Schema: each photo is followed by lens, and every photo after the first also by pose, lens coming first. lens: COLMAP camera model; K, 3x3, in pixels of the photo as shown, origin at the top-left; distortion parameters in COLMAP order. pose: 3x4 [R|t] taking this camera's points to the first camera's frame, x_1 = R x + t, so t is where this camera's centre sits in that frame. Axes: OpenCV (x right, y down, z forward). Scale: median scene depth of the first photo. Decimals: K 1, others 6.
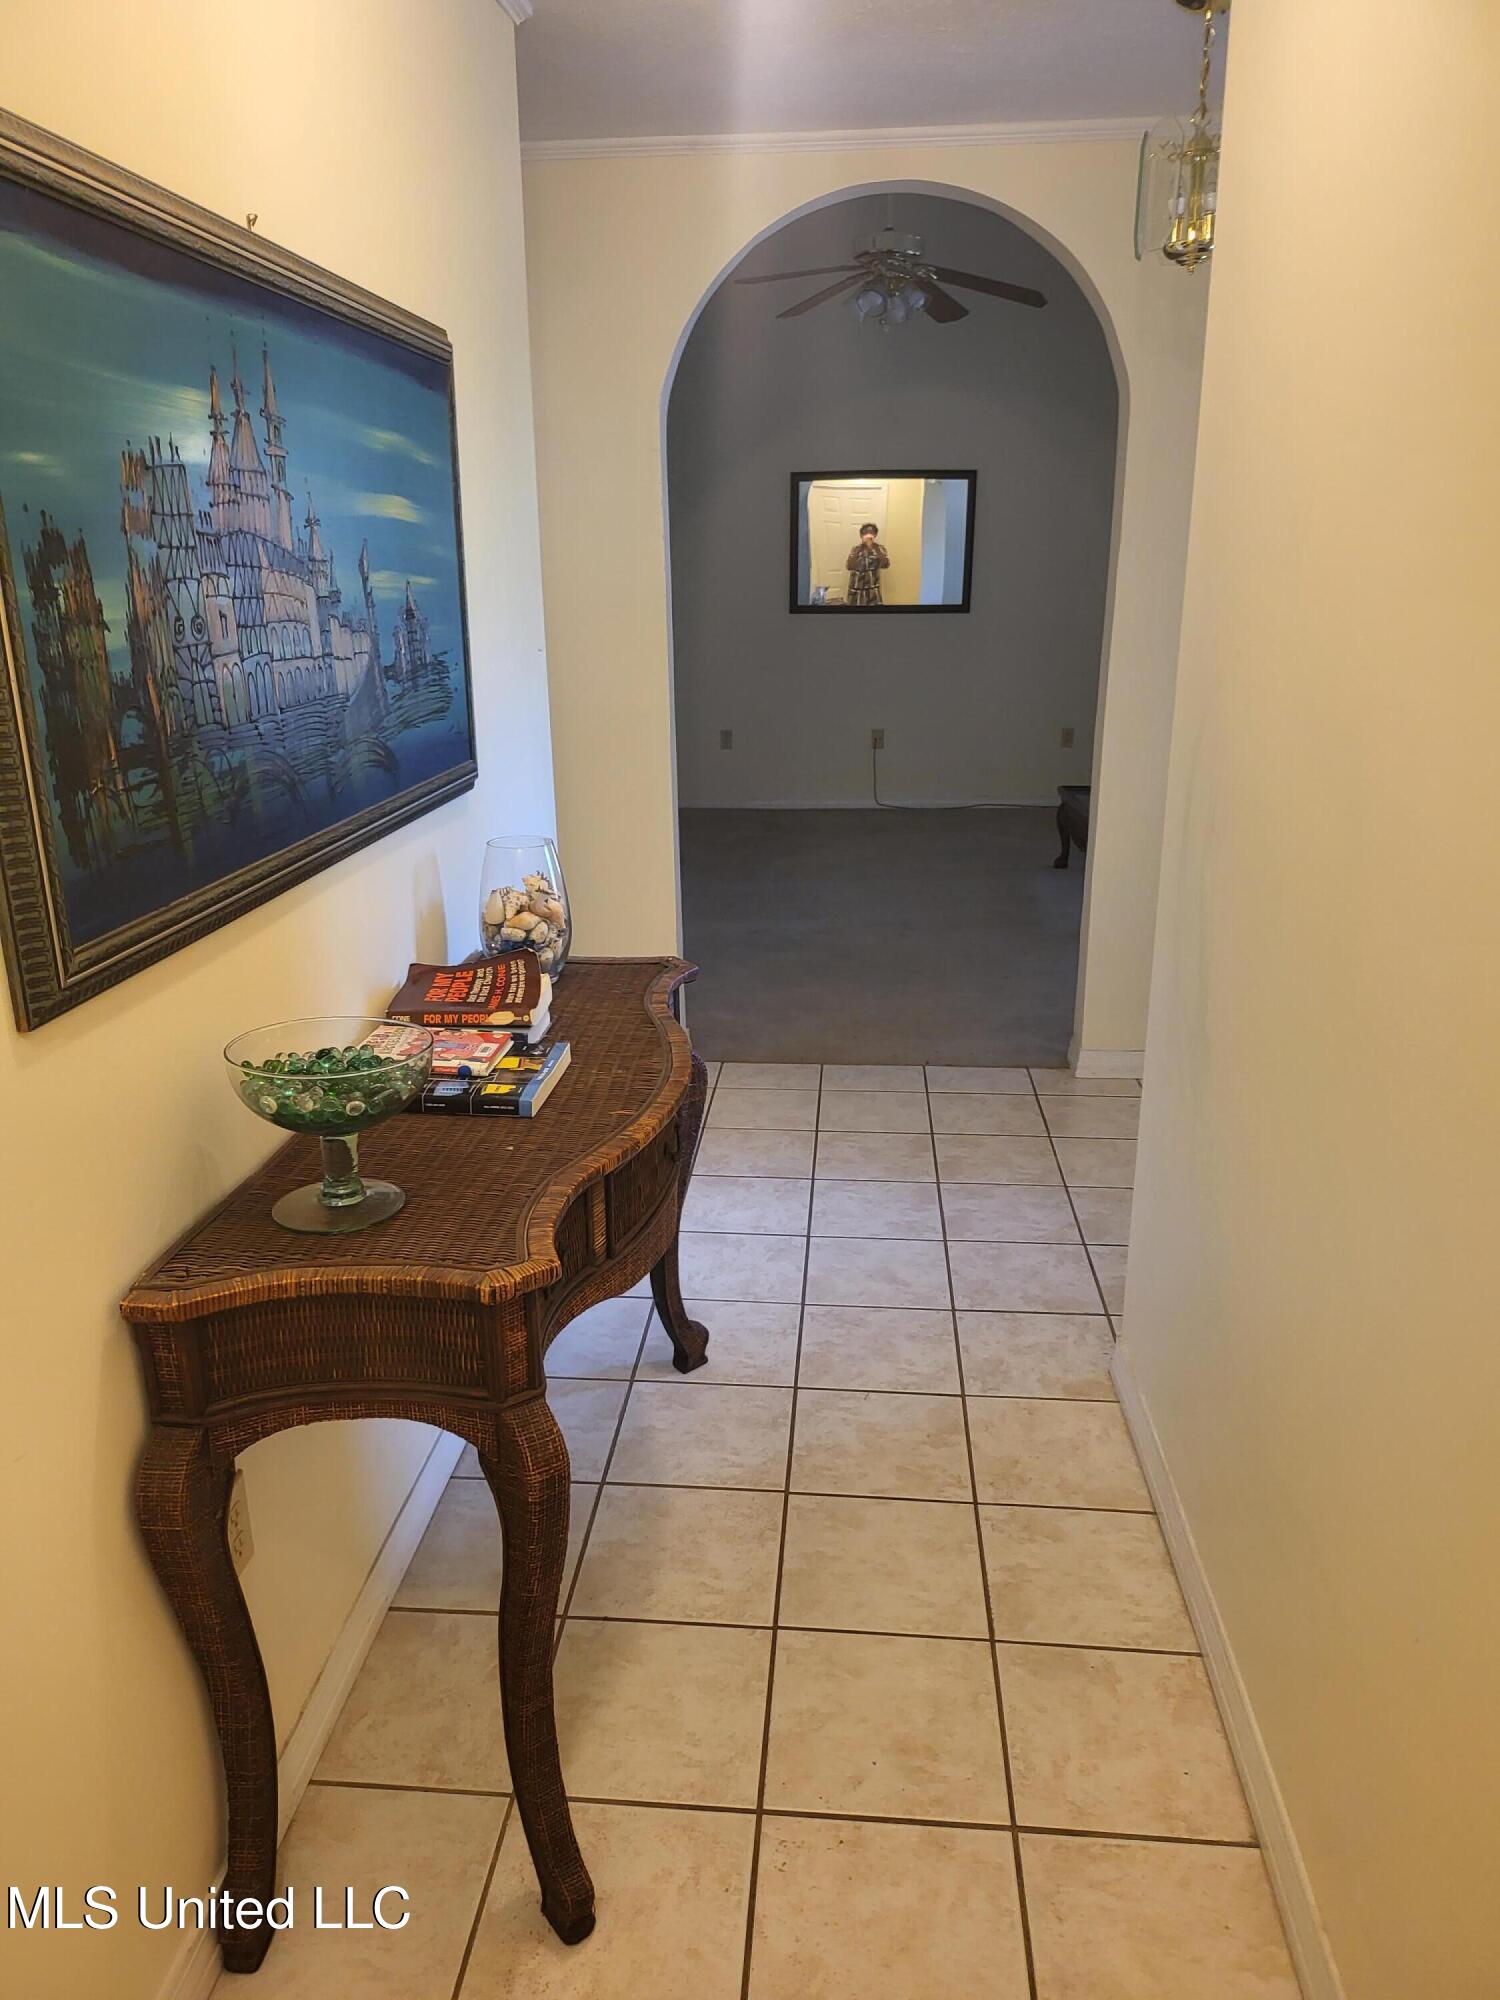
lens RADIAL K [[1415.1, 0, 750.0], [0, 1415.1, 1000.0], [0, 0, 1]] dist [0.001865, -0.002745]
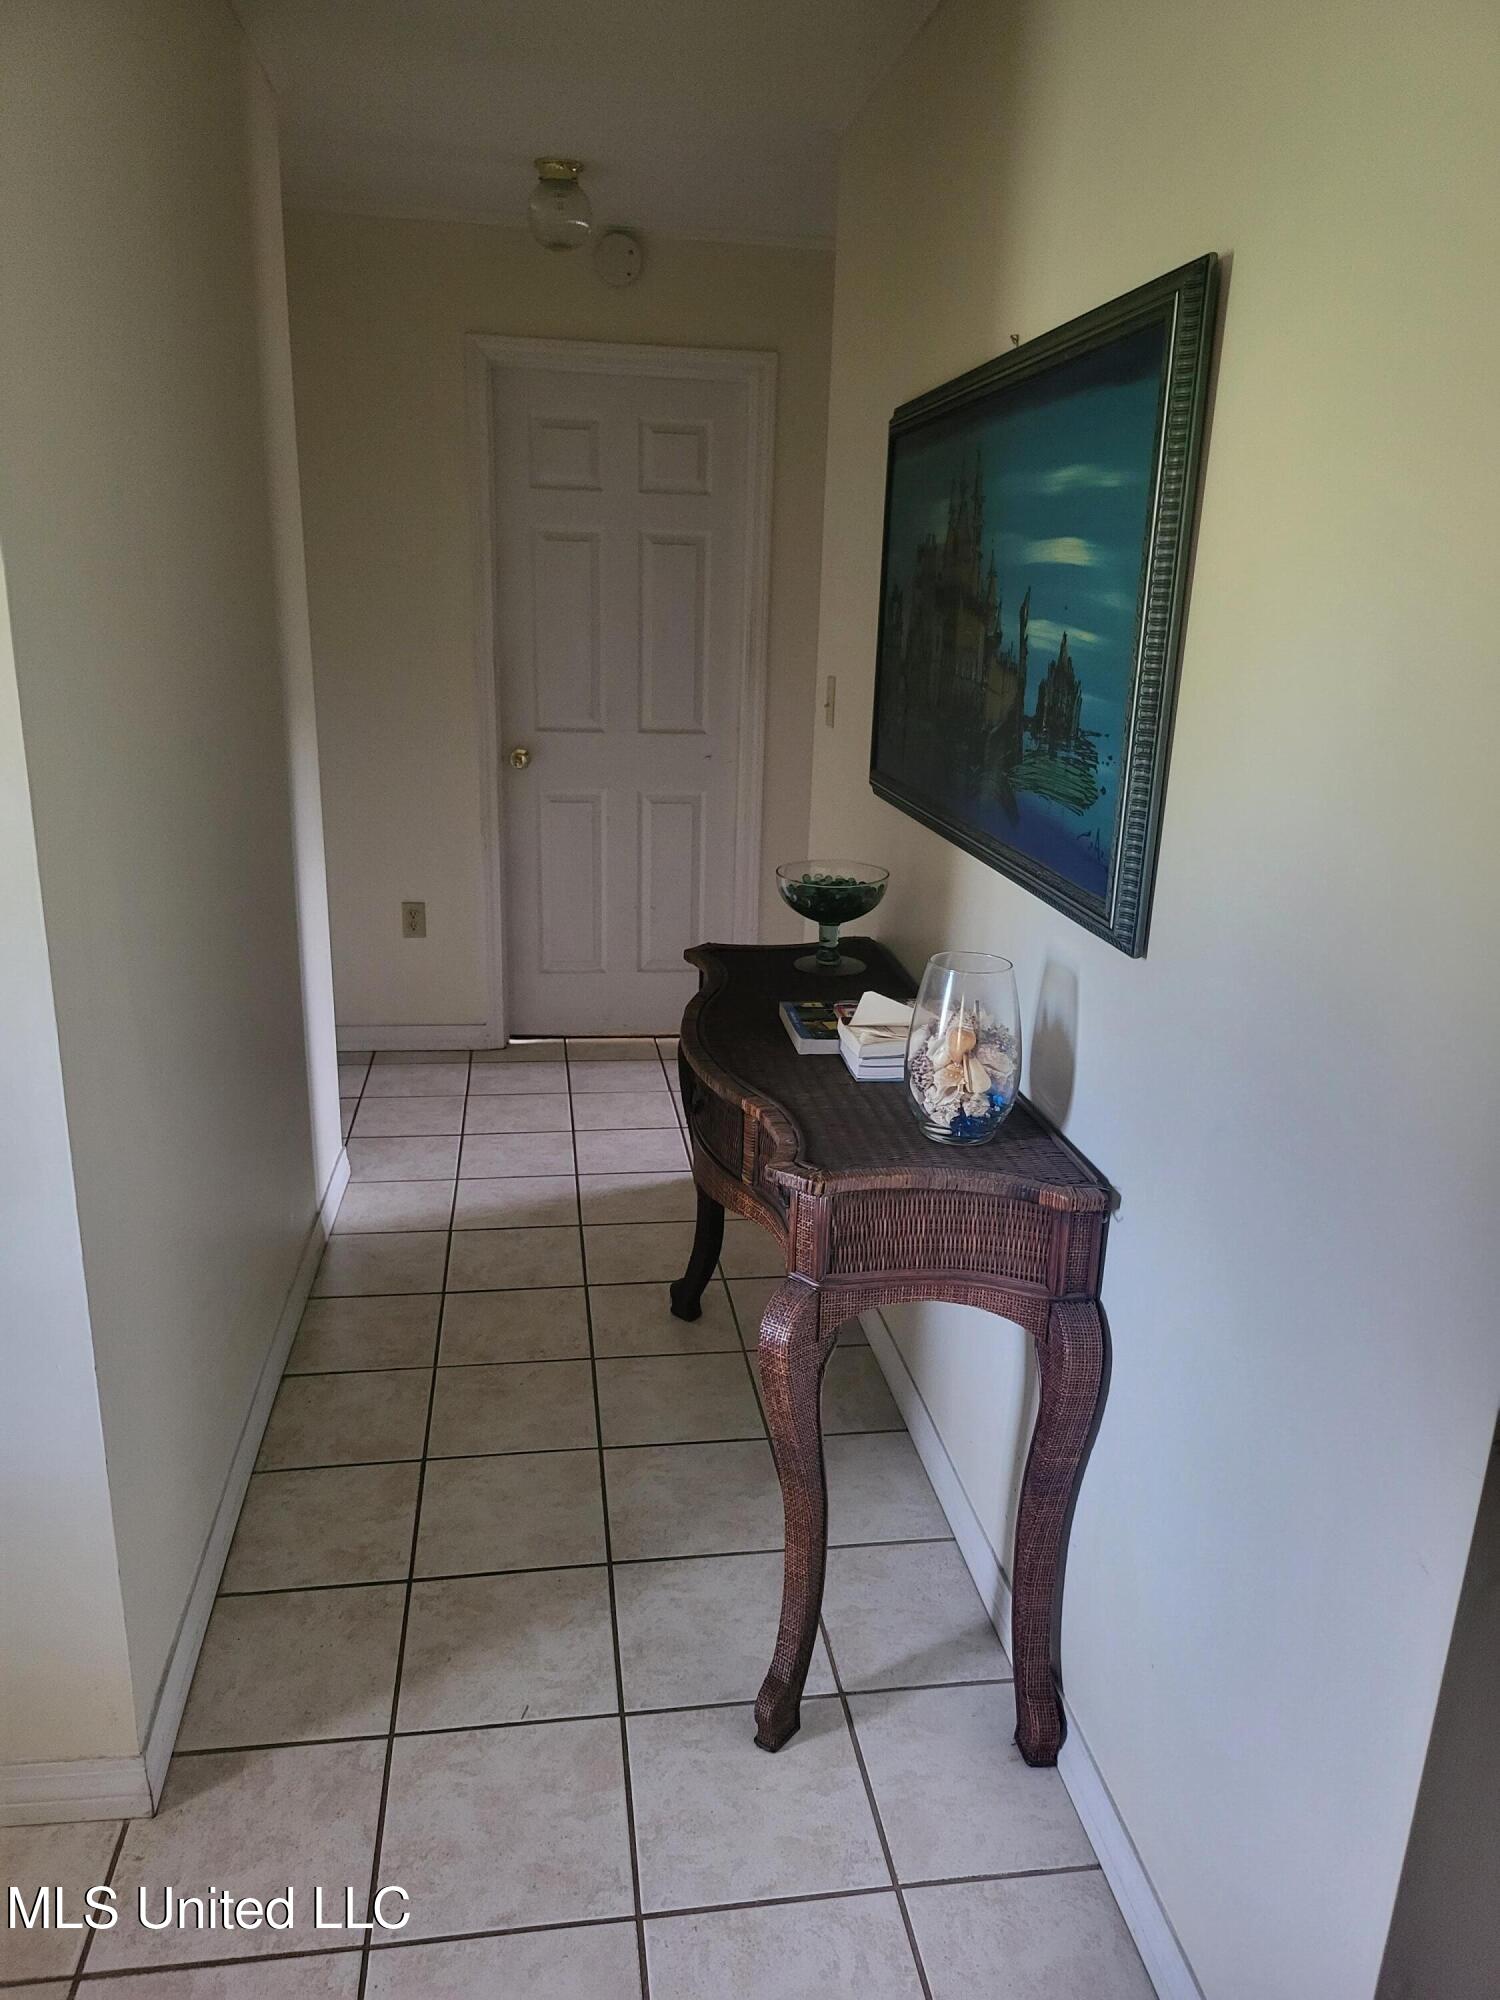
lens RADIAL K [[1415.1, 0, 750.0], [0, 1415.1, 1000.0], [0, 0, 1]] dist [0.001865, -0.002745]
pose [[-0.973883, 0.042510, -0.223035, 0.160780], [-0.088791, 0.832785, 0.546430, -0.615863], [0.208969, 0.551962, -0.807261, 1.941035]]
